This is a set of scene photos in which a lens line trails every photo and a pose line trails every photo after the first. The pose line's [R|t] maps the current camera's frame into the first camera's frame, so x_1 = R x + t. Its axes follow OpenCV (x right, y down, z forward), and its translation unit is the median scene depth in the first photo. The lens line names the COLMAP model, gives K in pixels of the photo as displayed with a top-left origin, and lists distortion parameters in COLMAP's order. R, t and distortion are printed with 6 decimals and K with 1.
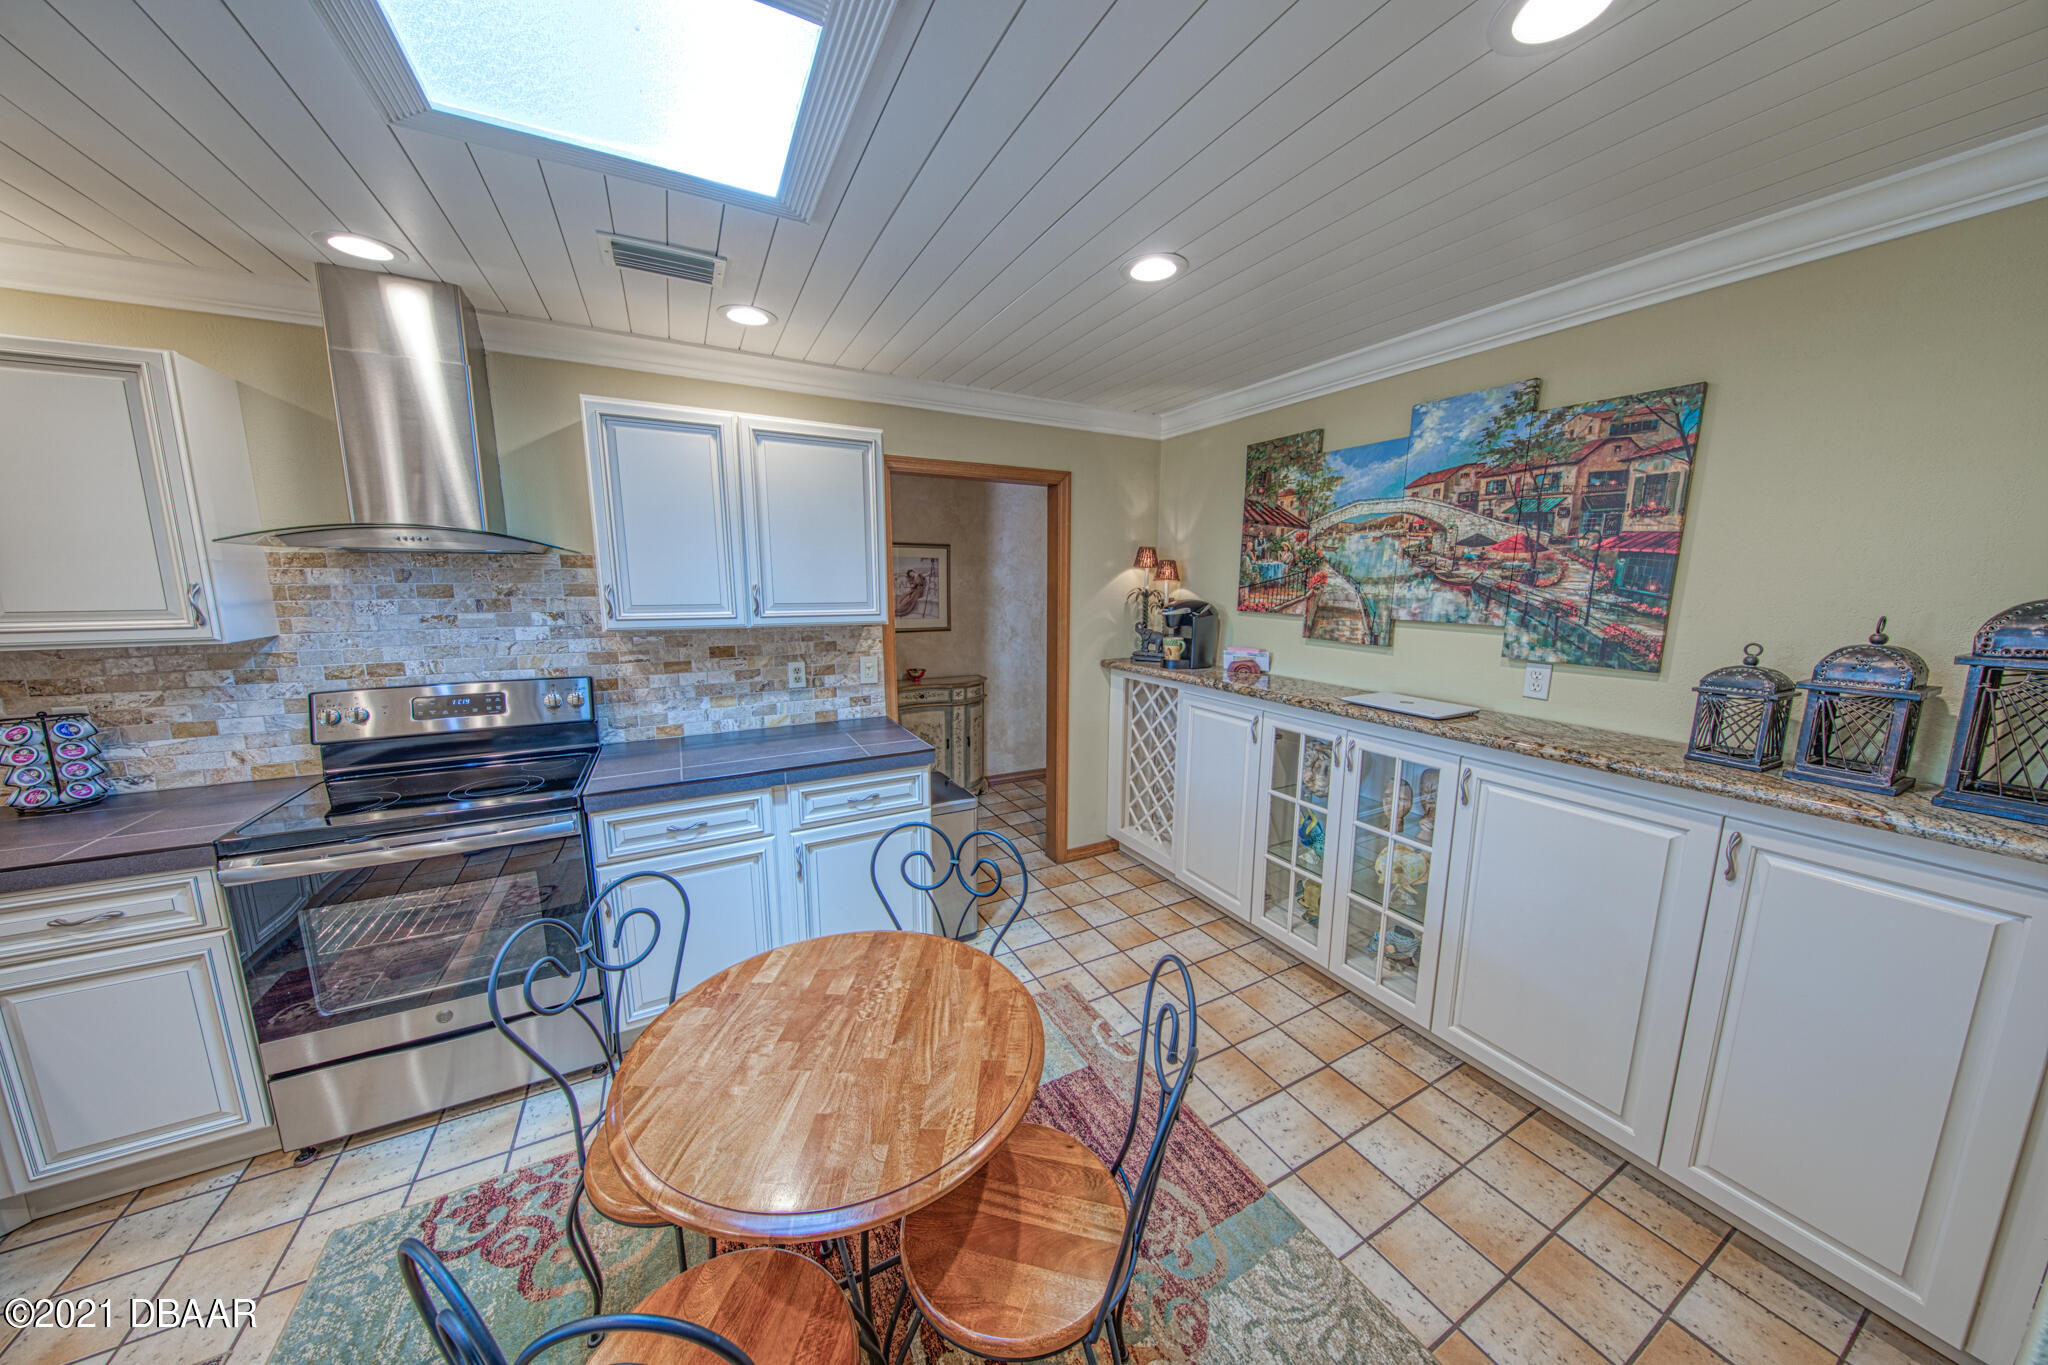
lens RADIAL K [[646.7, 0, 1033.9], [0, 646.7, 692.1], [0, 0, 1]] dist [0.002761, -0.000005]
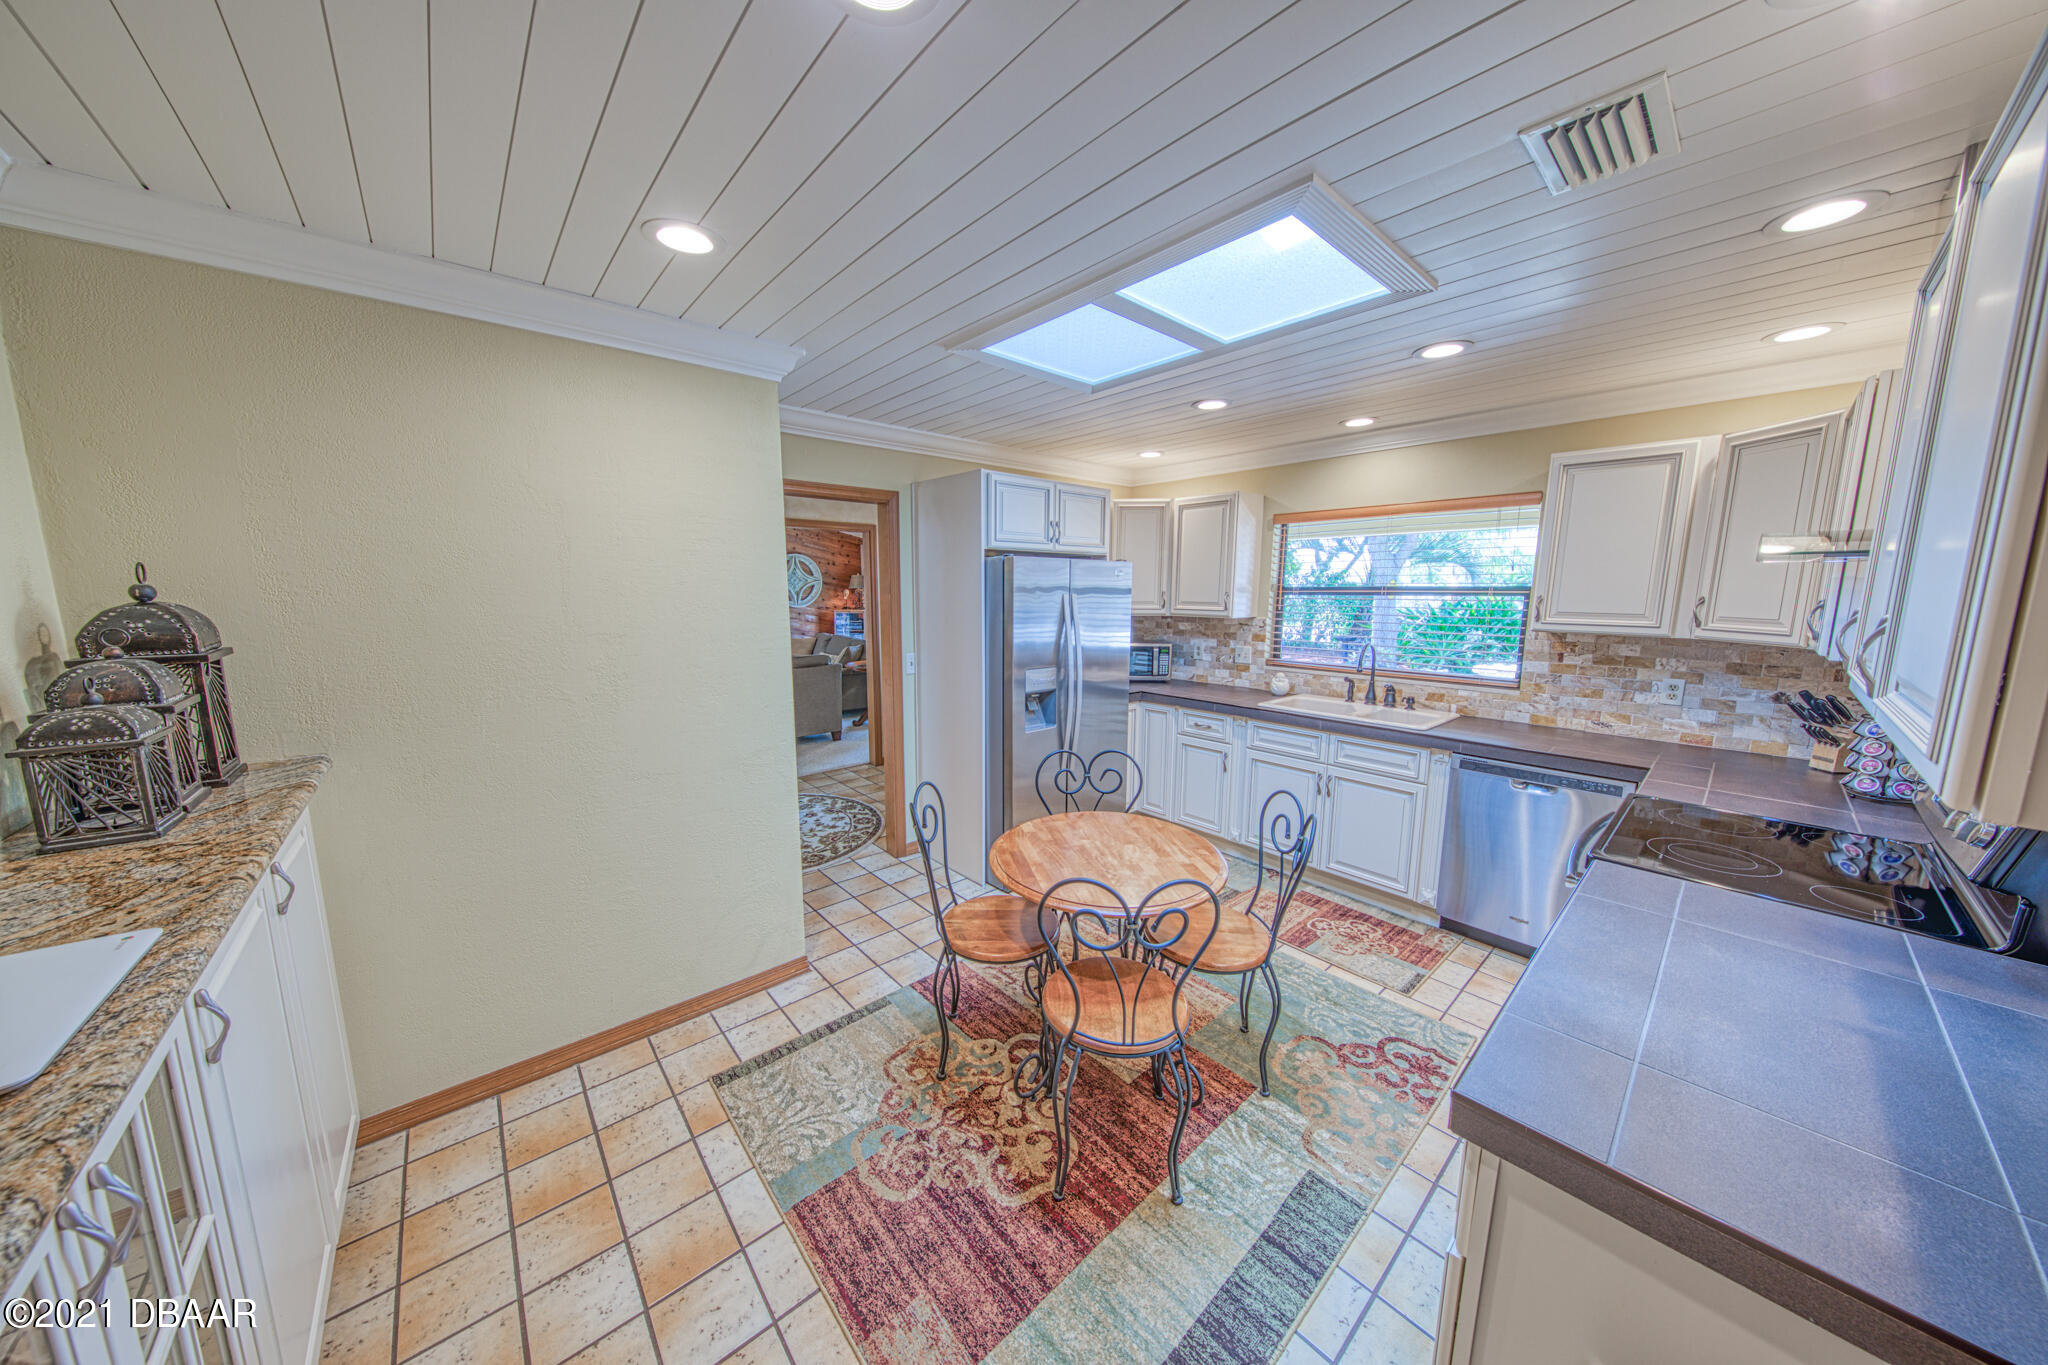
lens RADIAL K [[646.7, 0, 1033.1], [0, 646.7, 681.3], [0, 0, 1]] dist [0.002761, -0.000005]
pose [[-0.972913, 0.028062, -0.229463, 0.198164], [-0.043343, 0.952858, 0.300304, -0.313788], [0.227073, 0.302115, -0.925832, 1.745314]]
